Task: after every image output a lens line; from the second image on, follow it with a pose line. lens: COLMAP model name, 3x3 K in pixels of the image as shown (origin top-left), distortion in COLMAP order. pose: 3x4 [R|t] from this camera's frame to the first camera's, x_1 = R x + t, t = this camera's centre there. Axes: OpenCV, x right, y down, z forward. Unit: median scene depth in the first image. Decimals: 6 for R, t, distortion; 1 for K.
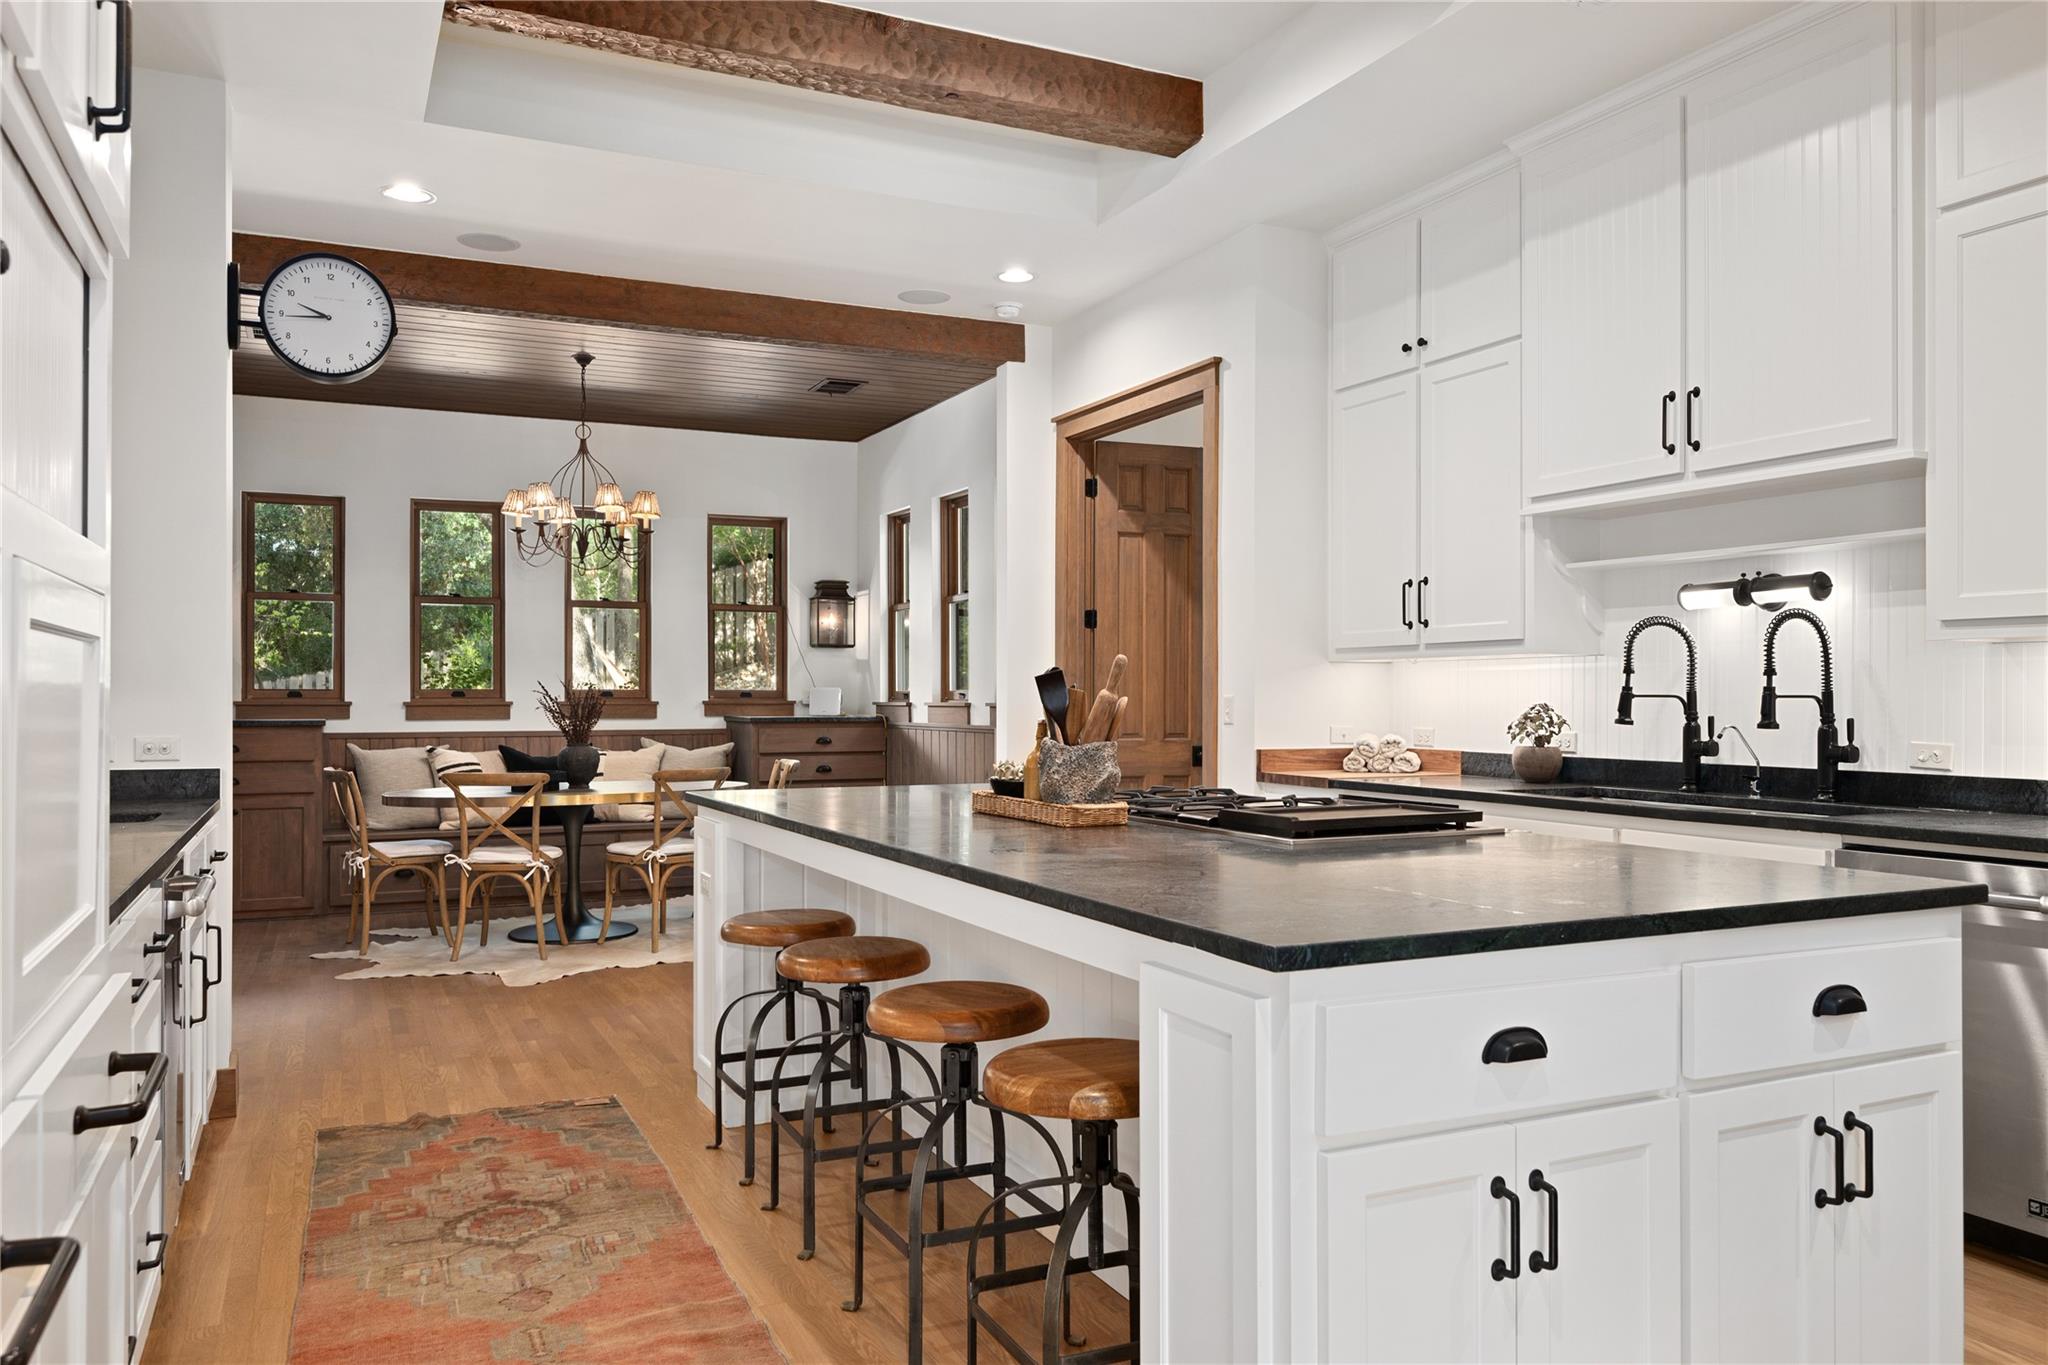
lens RADIAL K [[1459.5, 0, 1024.0], [0, 1459.5, 682.5], [0, 0, 1]] dist [-0.004405, -0.000557]
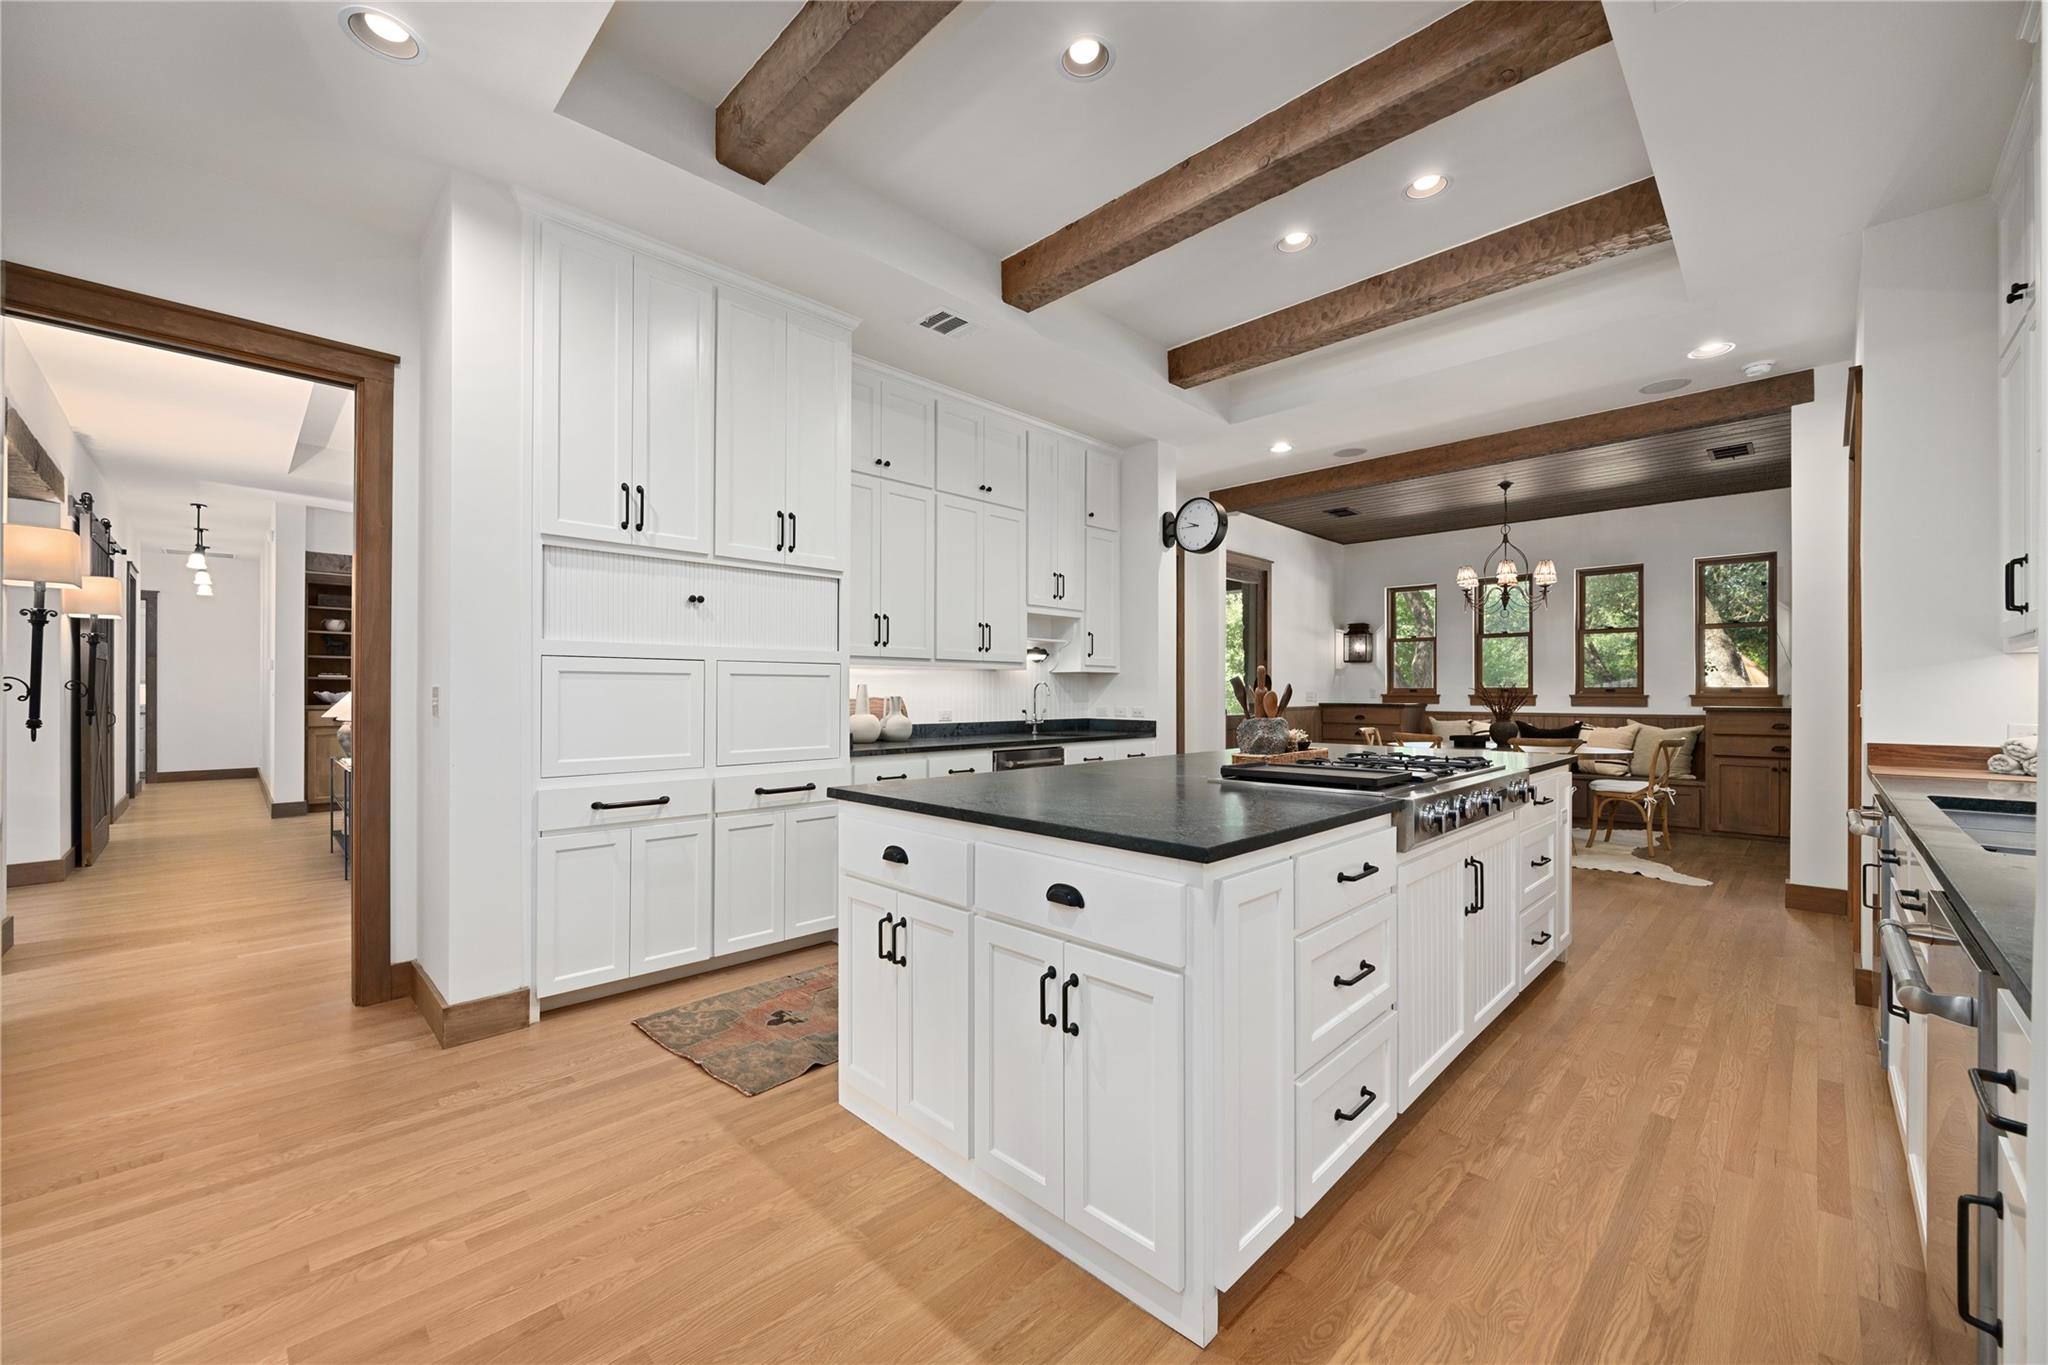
lens RADIAL K [[799.5, 0, 1024.0], [0, 799.5, 682.5], [0, 0, 1]] dist [0.001508, 0.000228]
pose [[0.337941, -0.010792, -0.941106, 0.423099], [0.008683, 0.999927, -0.008349, 0.002669], [0.941127, -0.005350, 0.338010, 0.221063]]
